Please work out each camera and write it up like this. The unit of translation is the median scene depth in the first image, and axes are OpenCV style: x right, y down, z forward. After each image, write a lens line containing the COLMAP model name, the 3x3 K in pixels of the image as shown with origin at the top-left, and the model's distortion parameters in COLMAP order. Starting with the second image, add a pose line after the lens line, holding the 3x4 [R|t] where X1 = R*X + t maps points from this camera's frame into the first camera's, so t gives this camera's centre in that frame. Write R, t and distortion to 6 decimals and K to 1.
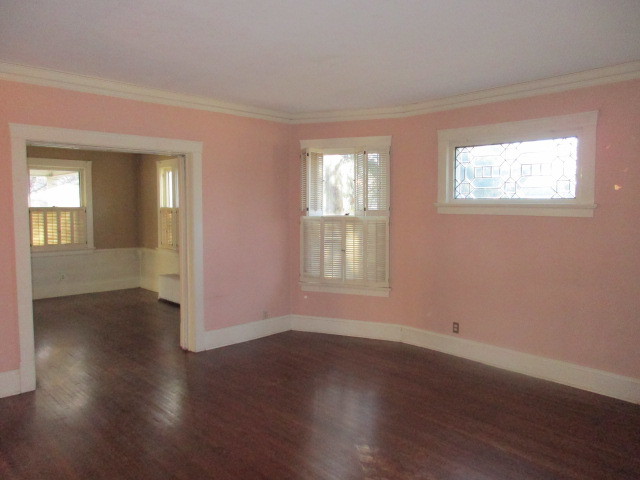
lens RADIAL K [[476.6, 0, 320.2], [0, 476.6, 232.6], [0, 0, 1]] dist [0.002312, -0.000414]
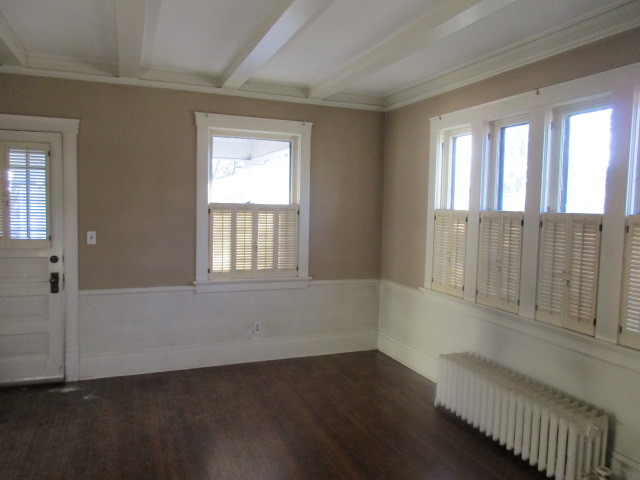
lens RADIAL K [[476.6, 0, 320.3], [0, 476.6, 240.3], [0, 0, 1]] dist [0.002312, -0.000414]
pose [[0.933464, 0.051427, -0.354965, -0.250113], [-0.045310, 0.998647, 0.025531, -0.025988], [0.355798, -0.007749, 0.934531, 0.455066]]
